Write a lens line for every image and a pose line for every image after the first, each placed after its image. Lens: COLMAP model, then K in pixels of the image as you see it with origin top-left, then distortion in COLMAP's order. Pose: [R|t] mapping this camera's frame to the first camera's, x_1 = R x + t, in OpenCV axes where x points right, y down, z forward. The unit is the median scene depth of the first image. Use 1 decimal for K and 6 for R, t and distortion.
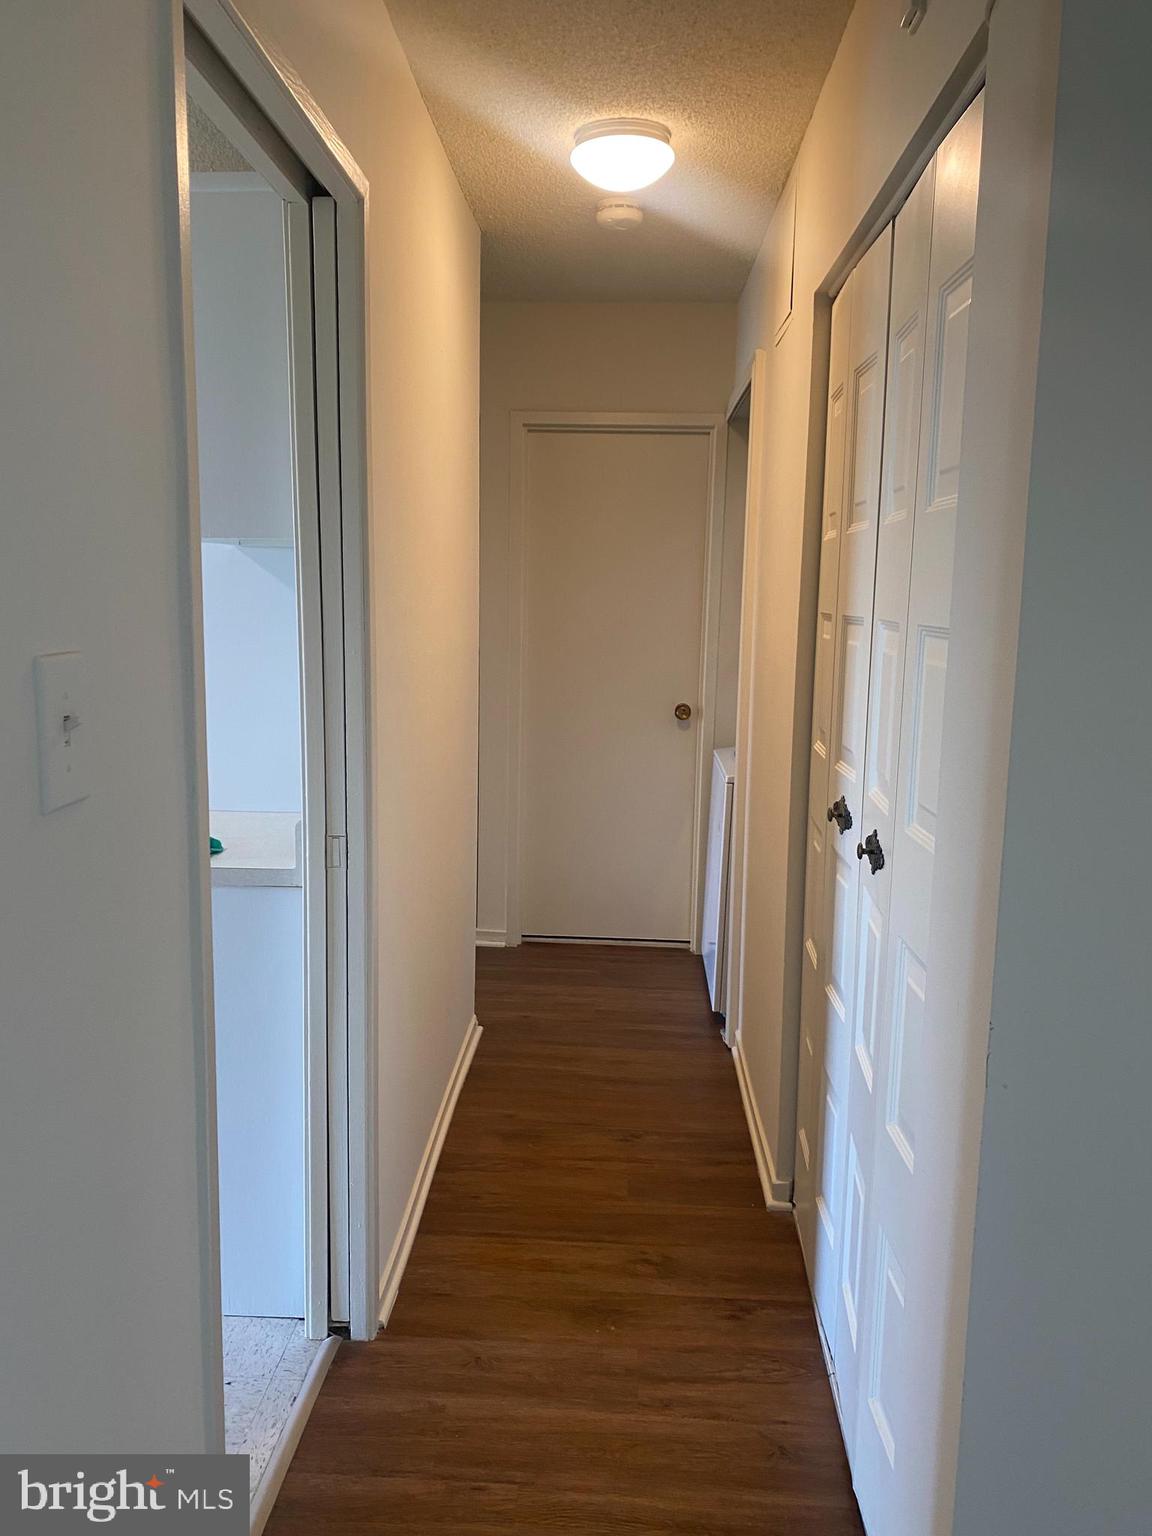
lens RADIAL K [[1174.0, 0, 569.1], [0, 1174.0, 773.6], [0, 0, 1]] dist [0.036502, -0.041988]
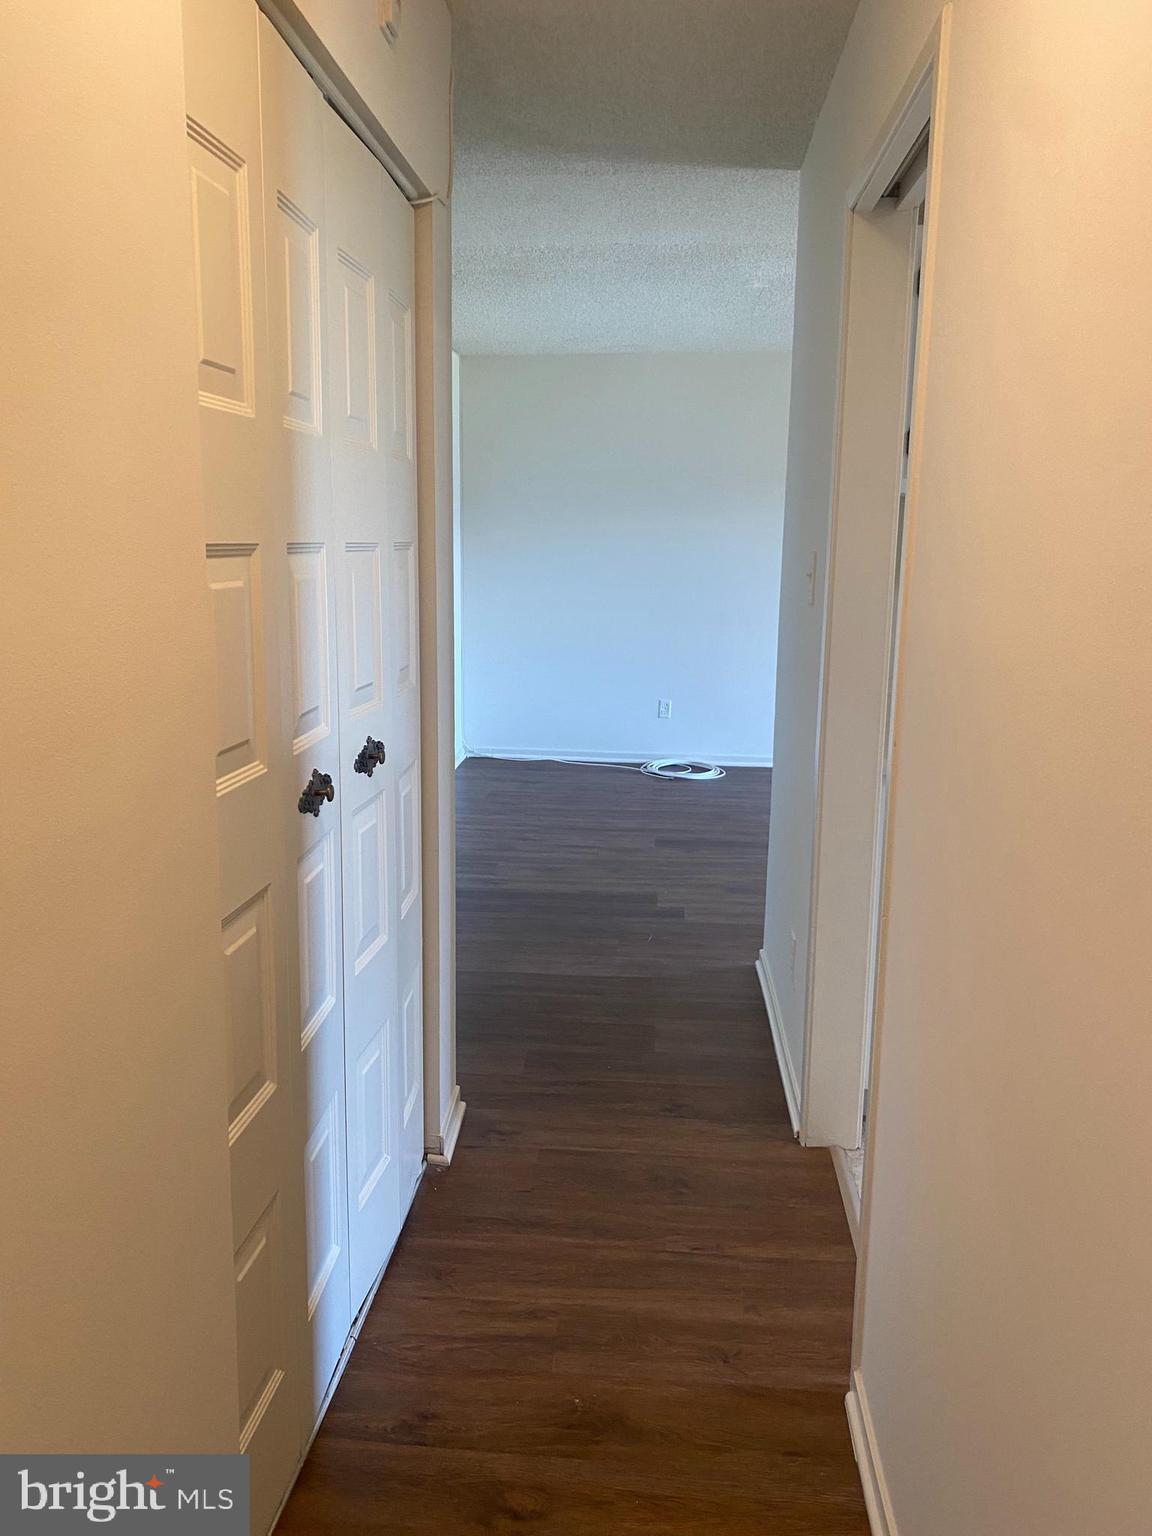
lens RADIAL K [[1174.0, 0, 569.1], [0, 1174.0, 773.6], [0, 0, 1]] dist [0.036502, -0.041988]
pose [[-0.998961, -0.036742, 0.026954, 0.027235], [-0.024948, 0.935959, 0.351225, -0.186326], [-0.038133, 0.350188, -0.935903, 1.232501]]
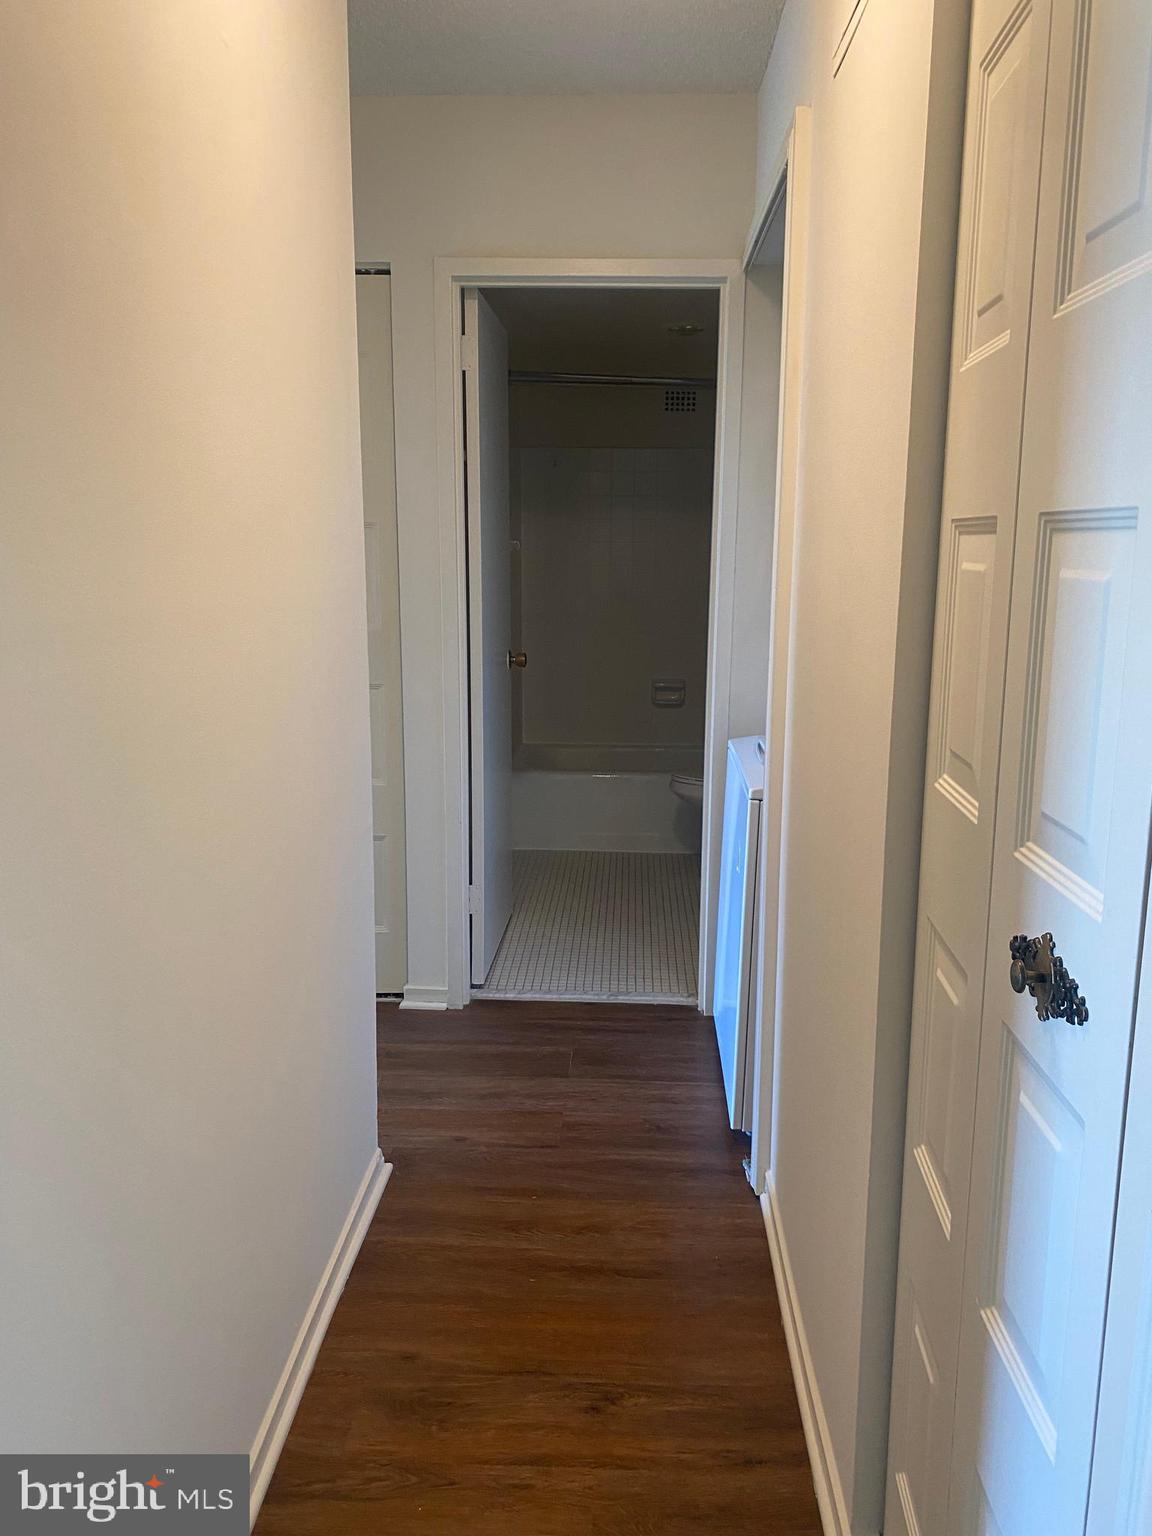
lens RADIAL K [[1174.0, 0, 569.1], [0, 1174.0, 773.6], [0, 0, 1]] dist [0.036502, -0.041988]
pose [[0.999904, -0.012274, -0.006437, 0.043344], [0.012508, 0.999213, 0.037641, -0.040887], [0.005970, -0.037718, 0.999271, 0.402330]]
